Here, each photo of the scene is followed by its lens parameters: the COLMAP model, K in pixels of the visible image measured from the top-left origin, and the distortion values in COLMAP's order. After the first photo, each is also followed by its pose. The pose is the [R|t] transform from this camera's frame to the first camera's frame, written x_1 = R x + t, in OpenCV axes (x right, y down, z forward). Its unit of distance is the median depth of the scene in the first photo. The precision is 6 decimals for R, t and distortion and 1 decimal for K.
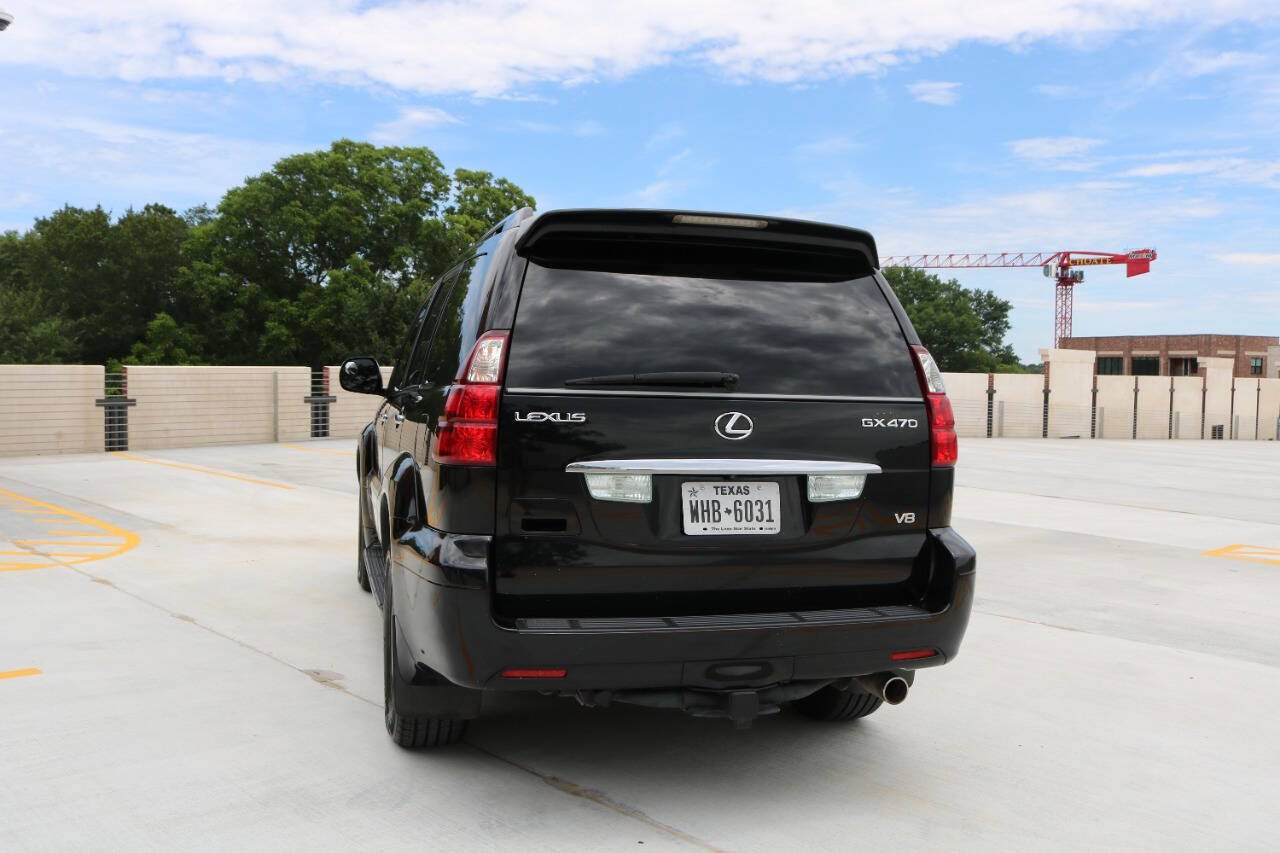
lens RADIAL K [[1147.2, 0, 642.0], [0, 1147.2, 446.3], [0, 0, 1]] dist [-0.142309, 0.114513]
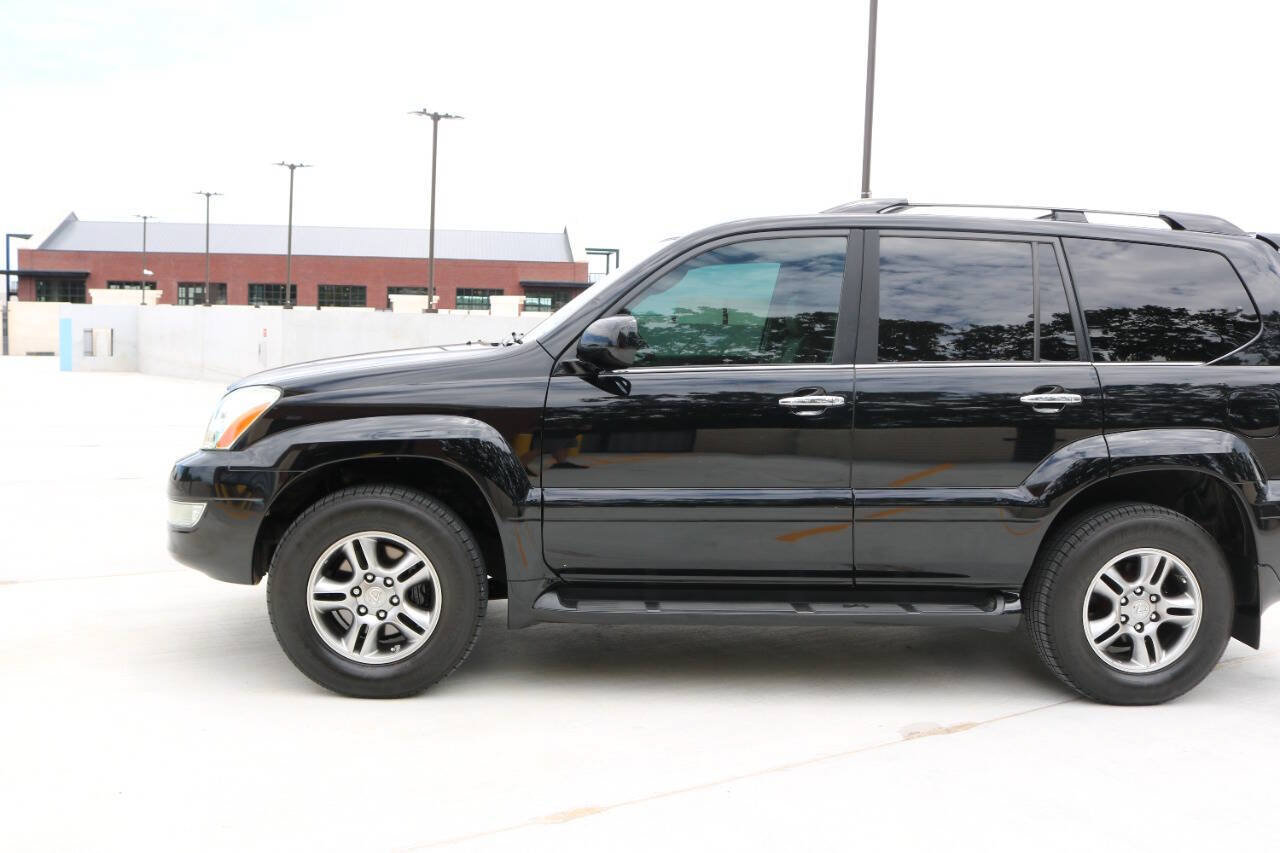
lens RADIAL K [[1176.9, 0, 637.9], [0, 1176.9, 428.7], [0, 0, 1]] dist [-0.115496, 0.000000]
pose [[0.223914, -0.098854, 0.969583, -1.533190], [0.039723, 0.994942, 0.092266, -0.127110], [-0.973799, 0.017855, 0.226708, 1.411132]]
